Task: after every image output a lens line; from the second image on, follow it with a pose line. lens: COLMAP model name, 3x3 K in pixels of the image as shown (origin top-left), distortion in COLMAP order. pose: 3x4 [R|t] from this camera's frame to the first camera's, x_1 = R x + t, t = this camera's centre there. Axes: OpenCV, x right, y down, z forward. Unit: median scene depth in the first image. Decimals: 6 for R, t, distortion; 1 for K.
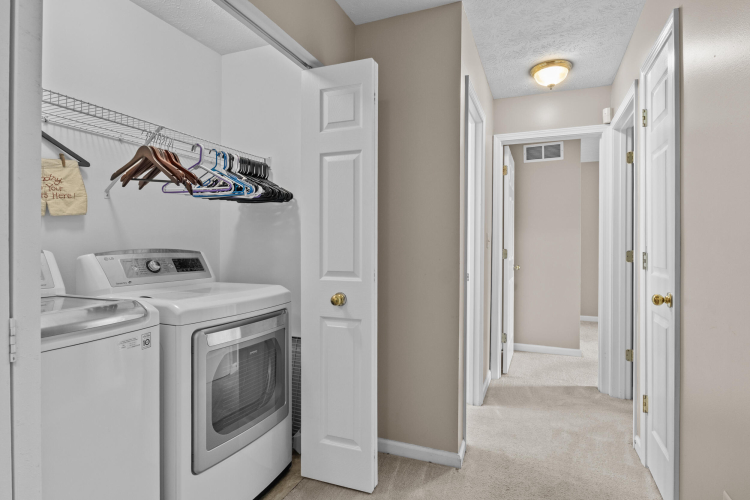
lens RADIAL K [[395.2, 0, 376.6], [0, 395.2, 249.4], [0, 0, 1]] dist [0.006459, -0.001278]
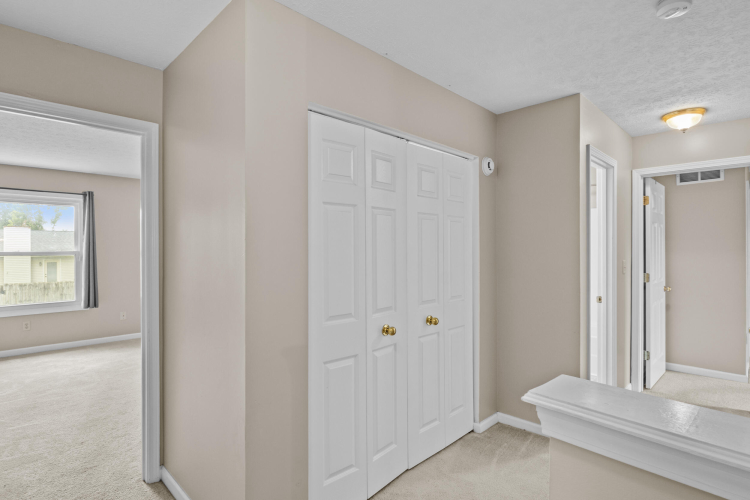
lens RADIAL K [[395.2, 0, 372.1], [0, 395.2, 249.7], [0, 0, 1]] dist [0.006459, -0.001278]
pose [[0.924069, -0.006604, -0.382169, 0.045546], [0.002885, 0.999943, -0.010303, -0.056253], [0.382215, 0.008419, 0.924035, -0.293880]]
